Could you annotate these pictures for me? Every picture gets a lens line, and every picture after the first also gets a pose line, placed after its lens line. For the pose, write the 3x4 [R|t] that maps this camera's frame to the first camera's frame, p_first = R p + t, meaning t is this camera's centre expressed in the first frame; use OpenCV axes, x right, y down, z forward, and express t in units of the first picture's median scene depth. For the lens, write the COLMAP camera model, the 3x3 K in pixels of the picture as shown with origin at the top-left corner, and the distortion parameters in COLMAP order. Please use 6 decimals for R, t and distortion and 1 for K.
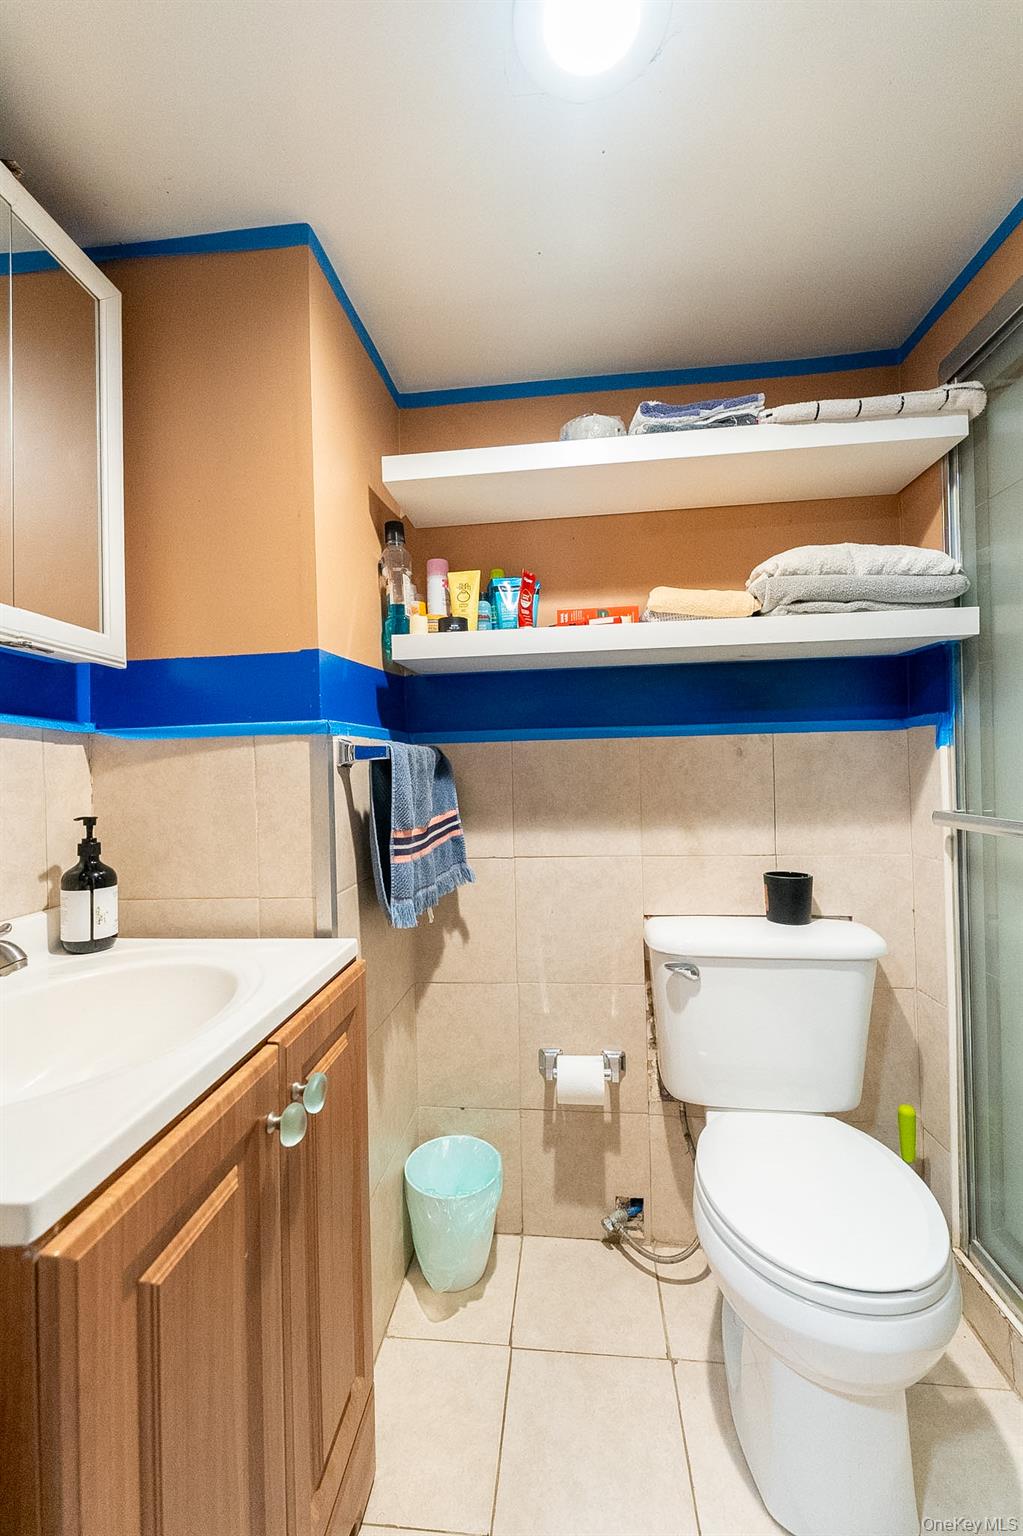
lens RADIAL K [[615.0, 0, 510.4], [0, 615.0, 767.8], [0, 0, 1]] dist [0.001595, -0.000336]
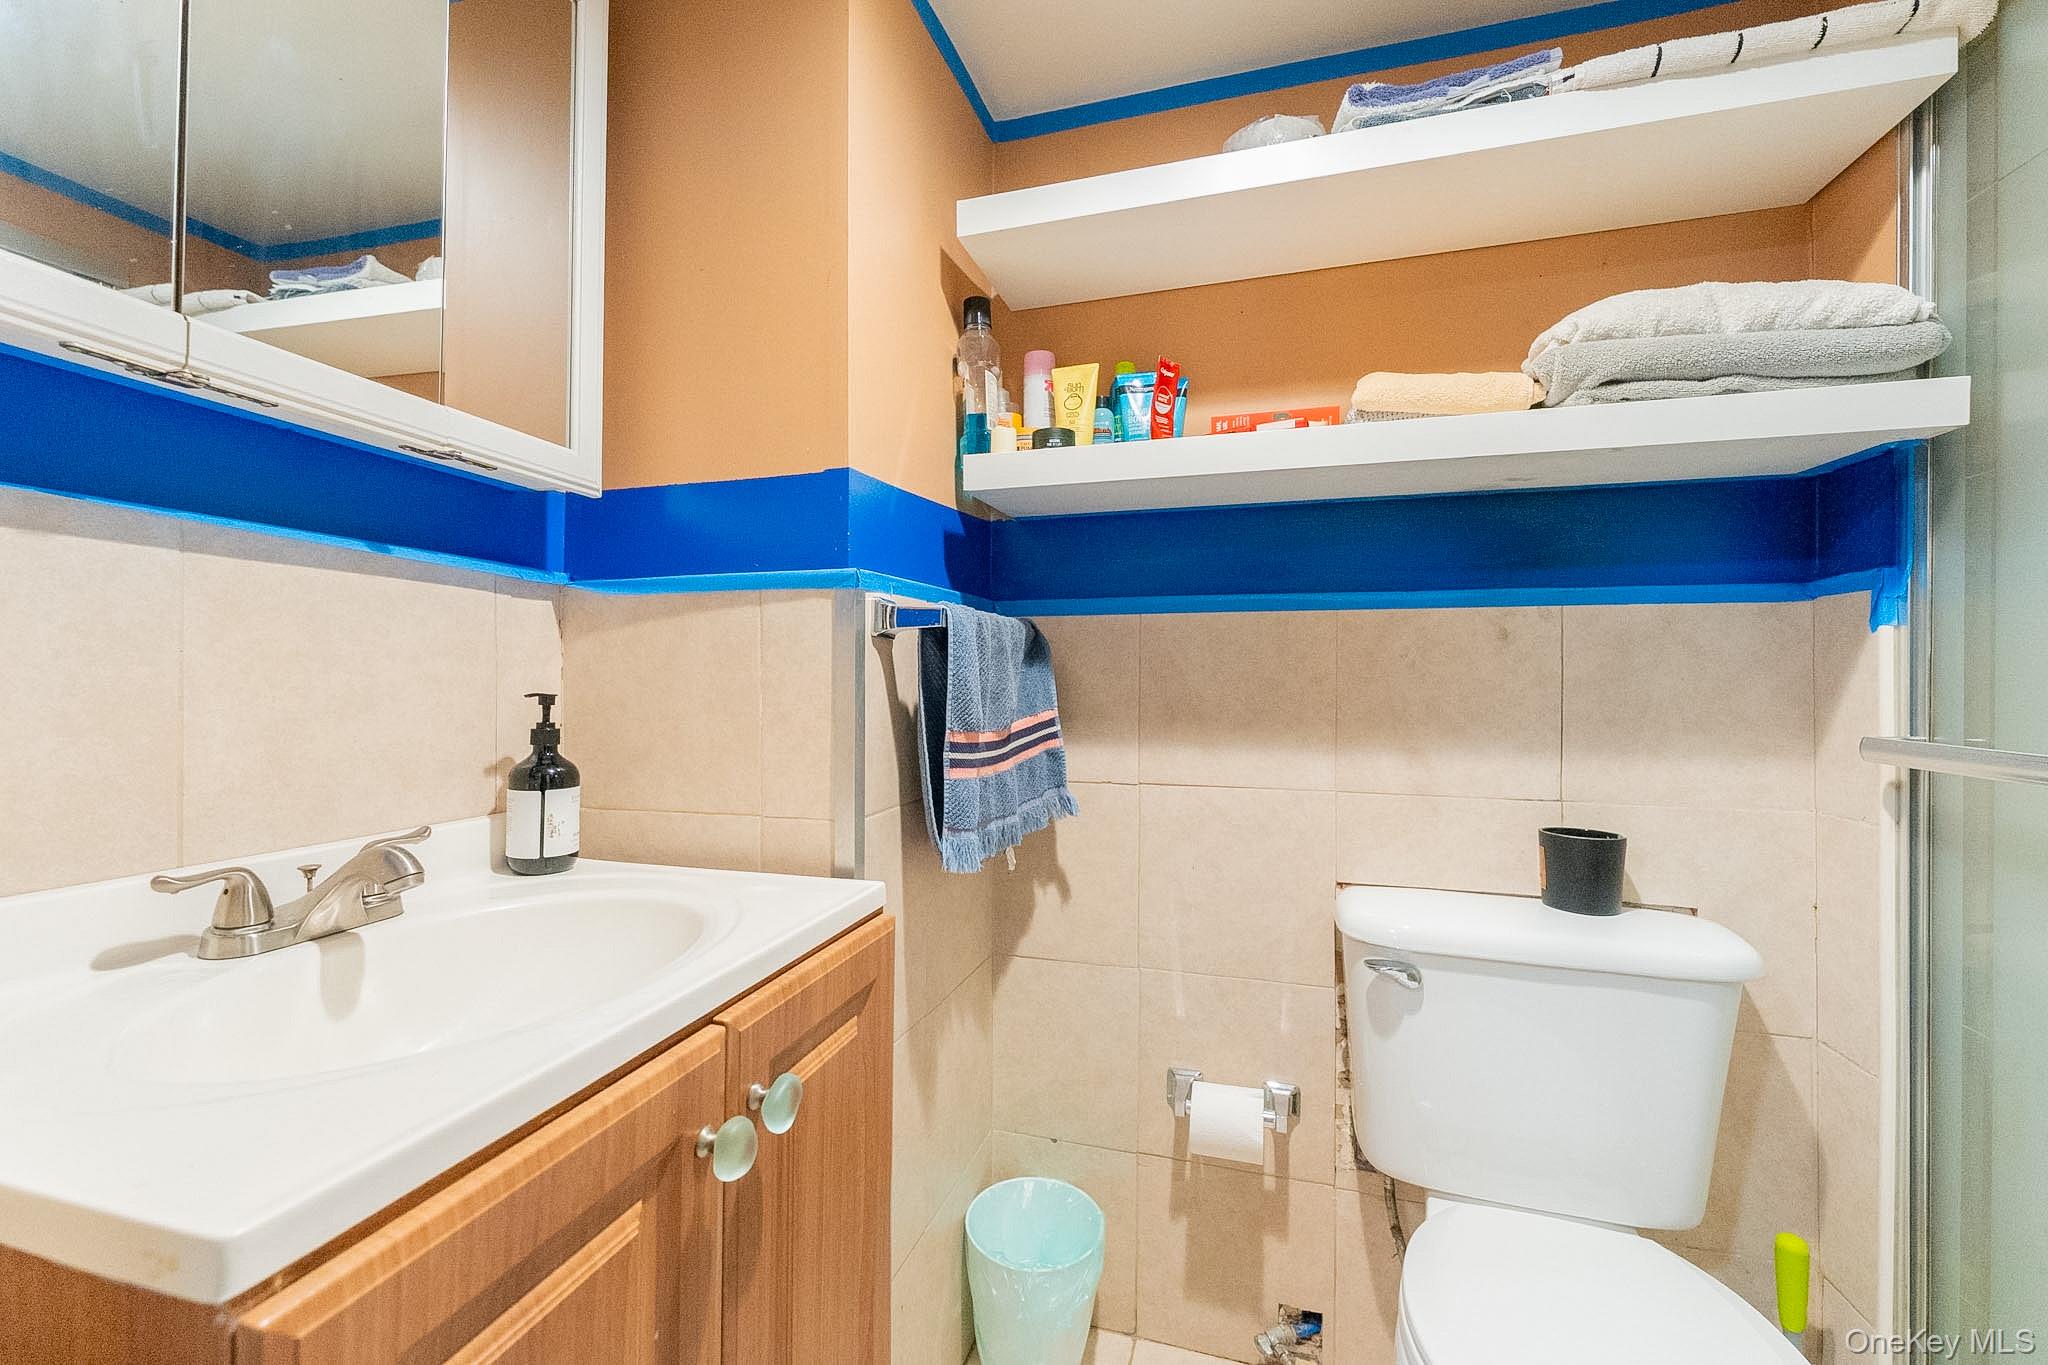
lens RADIAL K [[820.1, 0, 1025.2], [0, 820.1, 676.9], [0, 0, 1]] dist [0.001595, -0.000336]
pose [[0.982623, 0.026764, -0.183671, 0.054139], [-0.026110, 0.999641, 0.005978, 0.029053], [0.183766, -0.001078, 0.982970, 0.096054]]
